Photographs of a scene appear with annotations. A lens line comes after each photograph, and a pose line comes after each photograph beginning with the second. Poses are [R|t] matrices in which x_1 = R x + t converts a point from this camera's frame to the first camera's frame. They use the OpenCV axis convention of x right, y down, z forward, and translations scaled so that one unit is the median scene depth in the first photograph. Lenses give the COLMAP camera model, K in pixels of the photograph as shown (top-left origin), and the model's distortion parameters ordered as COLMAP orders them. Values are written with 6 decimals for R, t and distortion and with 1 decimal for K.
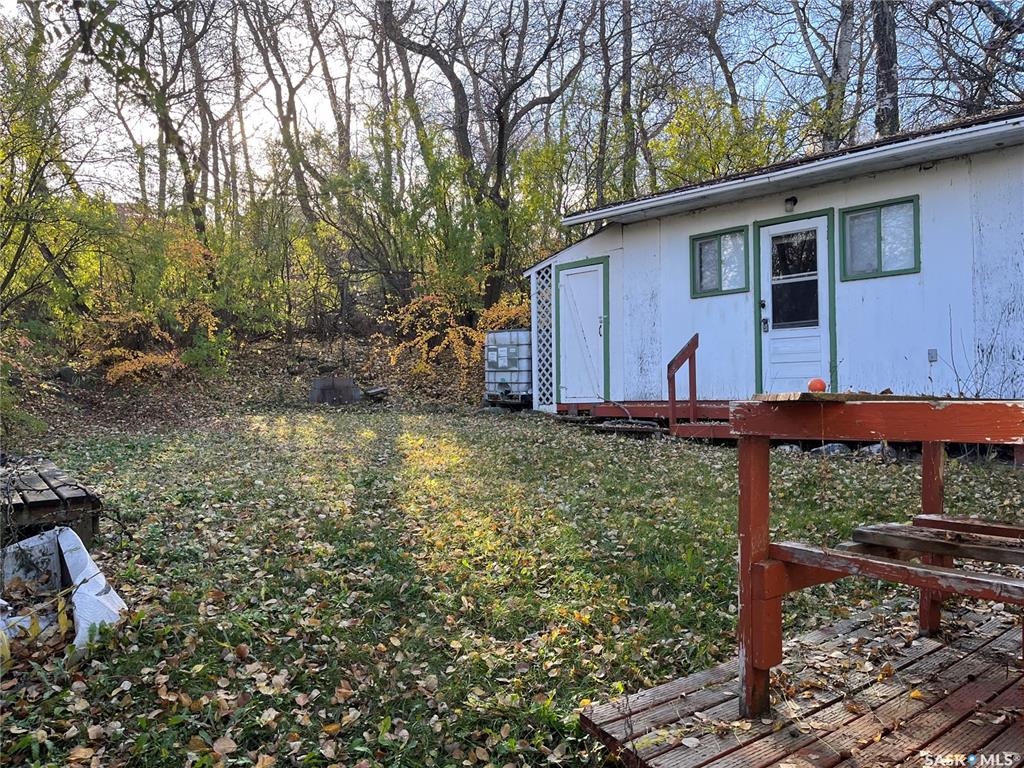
lens RADIAL K [[776.5, 0, 513.2], [0, 776.5, 383.9], [0, 0, 1]] dist [0.060771, -0.007729]
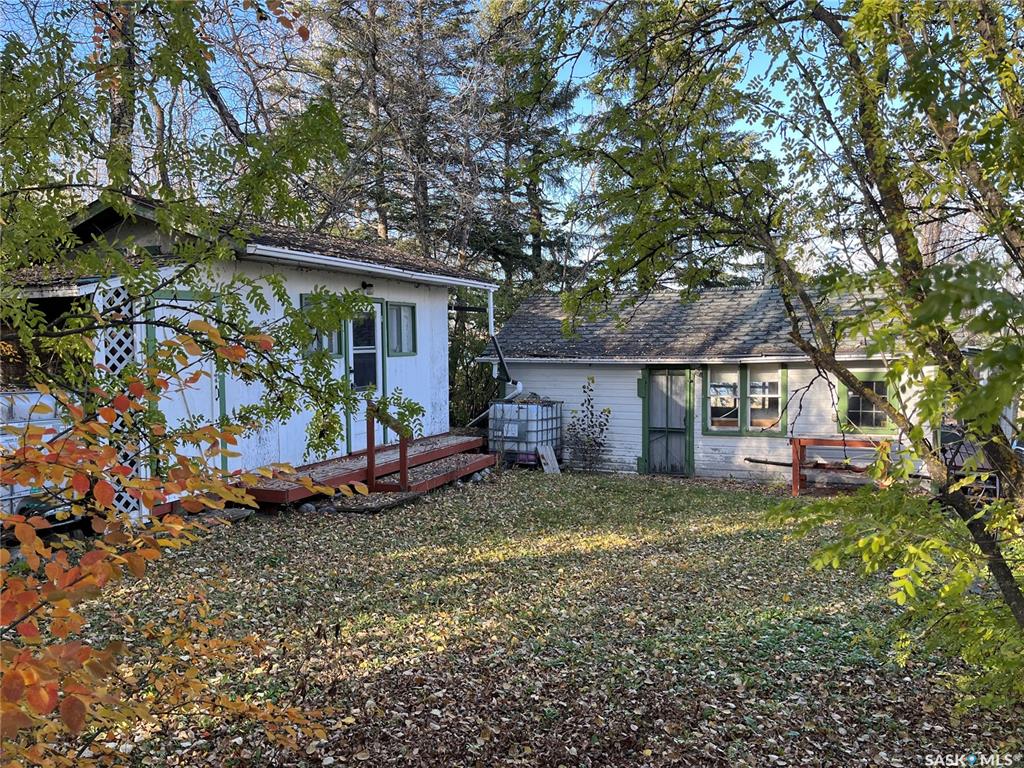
lens RADIAL K [[776.5, 0, 511.6], [0, 776.5, 382.8], [0, 0, 1]] dist [0.060771, -0.007729]
pose [[-0.375615, -0.020503, 0.926549, -0.724391], [0.016709, 0.999443, 0.028890, -0.099954], [-0.926625, 0.026333, -0.375063, 1.077220]]
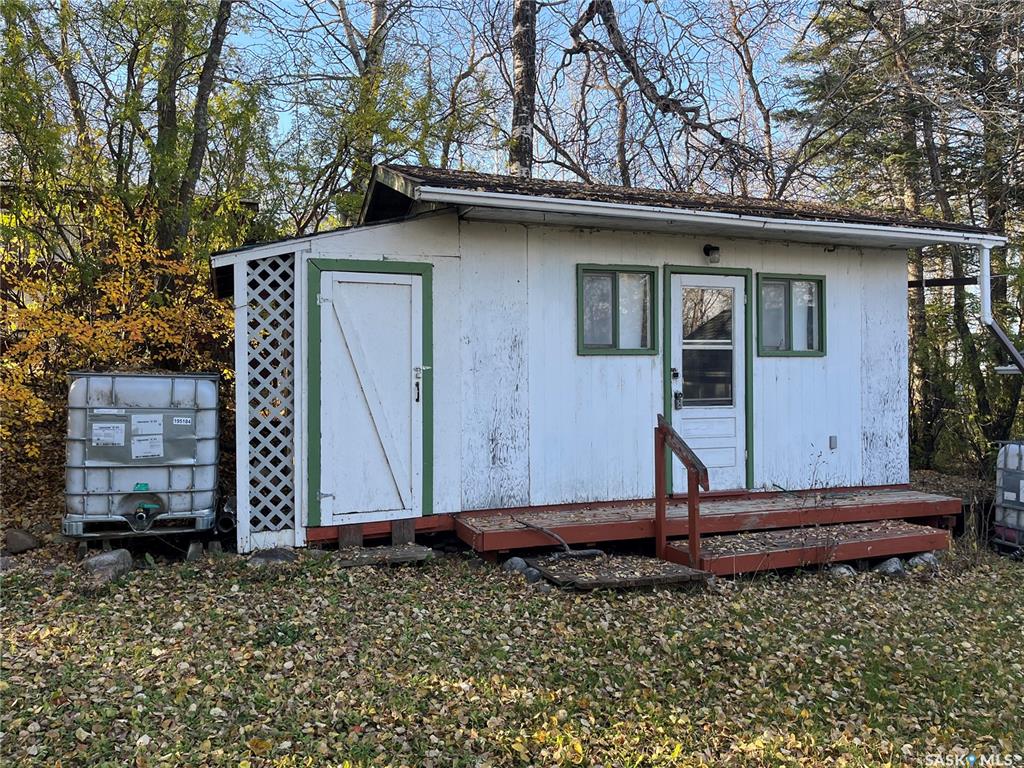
lens RADIAL K [[776.5, 0, 512.9], [0, 776.5, 384.6], [0, 0, 1]] dist [0.060771, -0.007729]
pose [[0.409486, 0.016062, 0.912175, -0.401930], [-0.008366, 0.999869, -0.013850, -0.070151], [-0.912278, -0.001960, 0.409567, 0.740575]]
